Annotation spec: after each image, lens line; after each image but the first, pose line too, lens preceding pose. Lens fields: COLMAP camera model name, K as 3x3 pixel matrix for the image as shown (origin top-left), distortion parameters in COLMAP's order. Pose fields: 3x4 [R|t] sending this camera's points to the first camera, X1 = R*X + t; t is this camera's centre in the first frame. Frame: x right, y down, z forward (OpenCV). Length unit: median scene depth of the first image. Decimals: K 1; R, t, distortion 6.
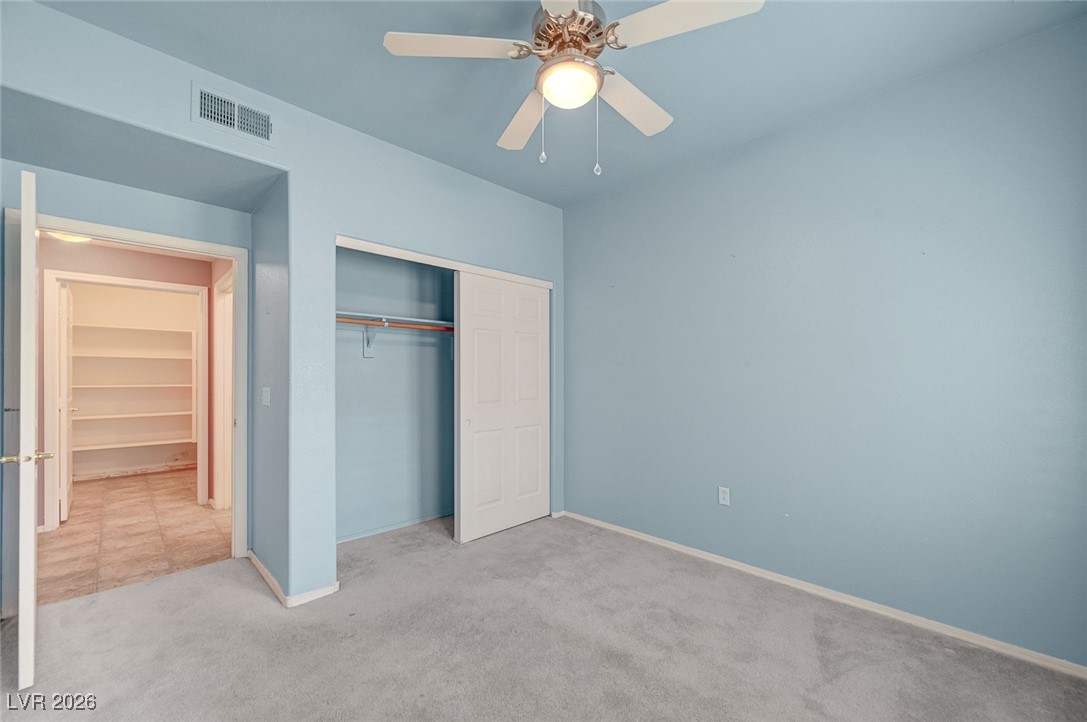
lens RADIAL K [[422.7, 0, 543.5], [0, 422.7, 361.0], [0, 0, 1]] dist [-0.000168, -0.000023]
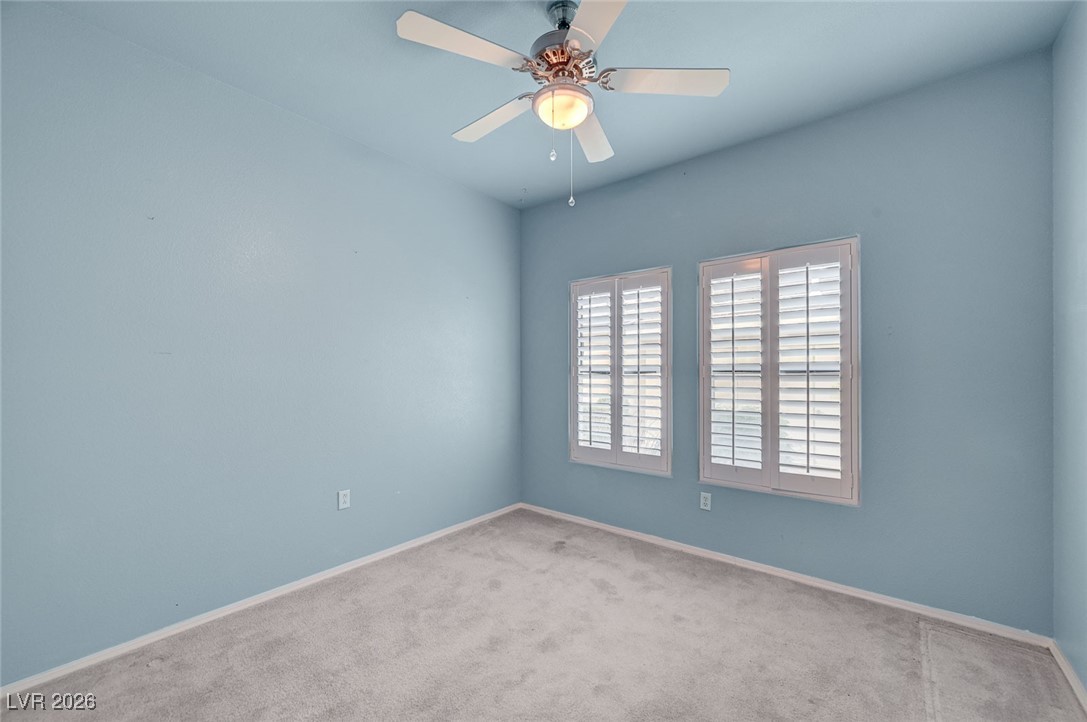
lens RADIAL K [[435.8, 0, 545.7], [0, 435.8, 367.6], [0, 0, 1]] dist [0.001205, 0.000217]
pose [[-0.099654, 0.008625, 0.994985, -0.675368], [-0.023561, 0.999662, -0.011025, 0.023160], [-0.994743, -0.024541, -0.099417, 0.734877]]
